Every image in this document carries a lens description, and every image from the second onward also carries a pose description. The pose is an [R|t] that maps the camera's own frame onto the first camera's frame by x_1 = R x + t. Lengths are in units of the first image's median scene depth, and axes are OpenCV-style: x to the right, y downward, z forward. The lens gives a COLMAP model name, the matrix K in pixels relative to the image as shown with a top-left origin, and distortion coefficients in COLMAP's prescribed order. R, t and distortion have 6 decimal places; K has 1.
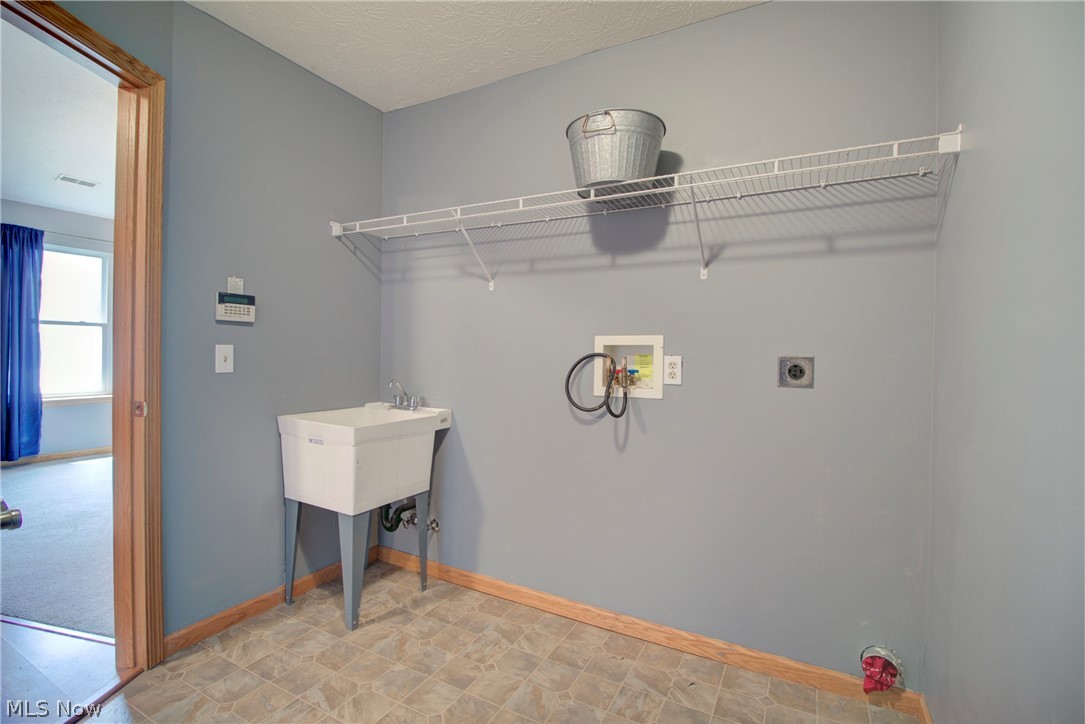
lens RADIAL K [[504.7, 0, 537.5], [0, 504.7, 354.1], [0, 0, 1]] dist [-0.002680, -0.009734]
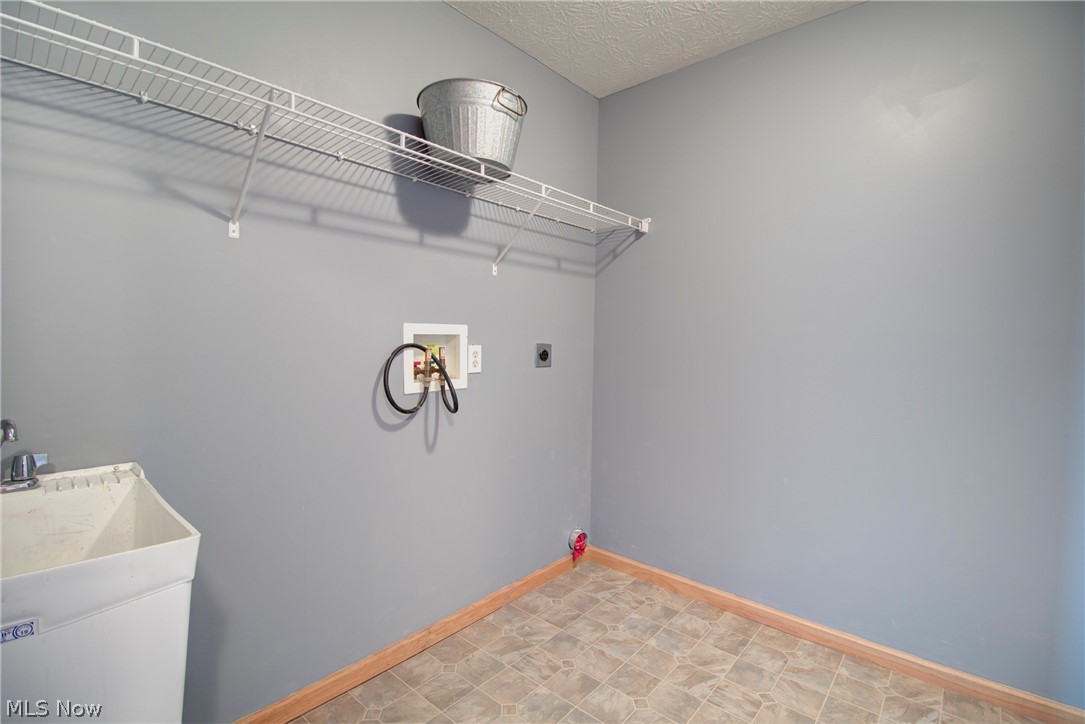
lens RADIAL K [[504.7, 0, 546.4], [0, 504.7, 354.7], [0, 0, 1]] dist [-0.002680, -0.009734]
pose [[0.206788, -0.041978, 0.977485, -0.706560], [-0.003299, 0.999044, 0.043602, -0.022410], [-0.978380, -0.012241, 0.206451, 0.637813]]
